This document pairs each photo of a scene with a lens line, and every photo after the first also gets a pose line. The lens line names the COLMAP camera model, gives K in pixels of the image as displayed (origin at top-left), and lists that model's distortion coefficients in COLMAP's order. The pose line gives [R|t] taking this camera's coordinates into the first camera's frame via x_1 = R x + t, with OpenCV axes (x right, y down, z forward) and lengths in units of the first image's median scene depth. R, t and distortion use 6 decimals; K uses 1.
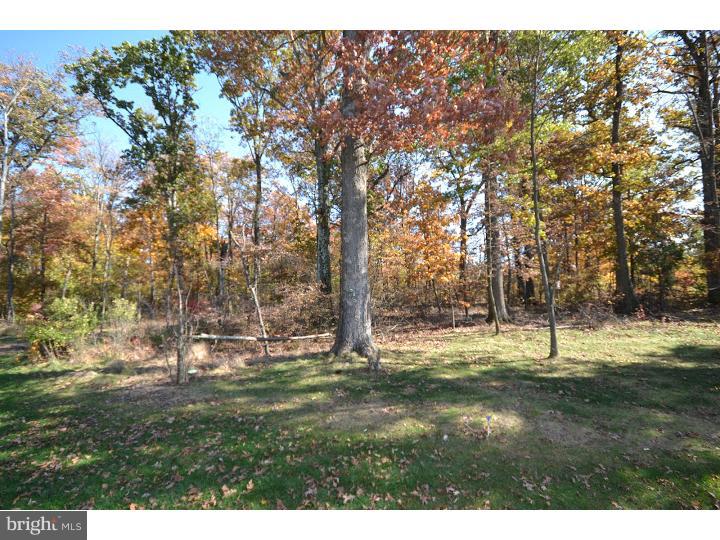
lens RADIAL K [[321.4, 0, 353.3], [0, 321.4, 273.1], [0, 0, 1]] dist [0.001662, -0.010338]
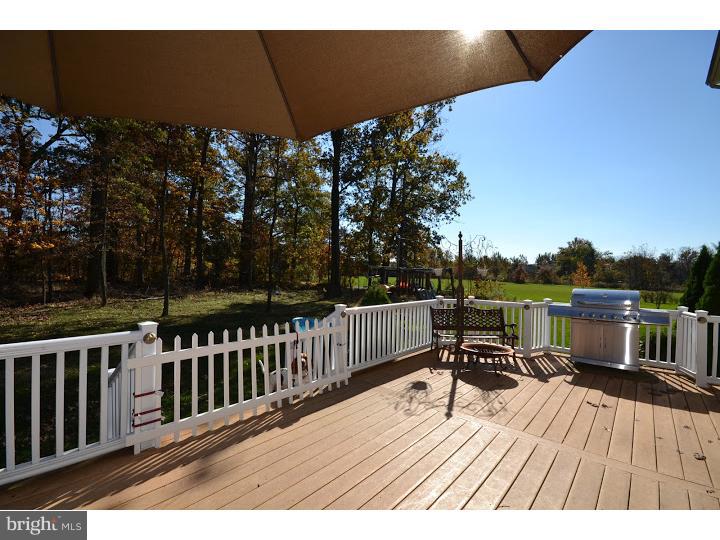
lens RADIAL K [[321.4, 0, 353.3], [0, 321.4, 273.1], [0, 0, 1]] dist [0.001662, -0.010338]
pose [[0.364600, 0.040217, 0.930295, -0.133602], [-0.092185, 0.995718, -0.006916, 0.005897], [-0.926590, -0.083237, 0.366746, -0.086738]]
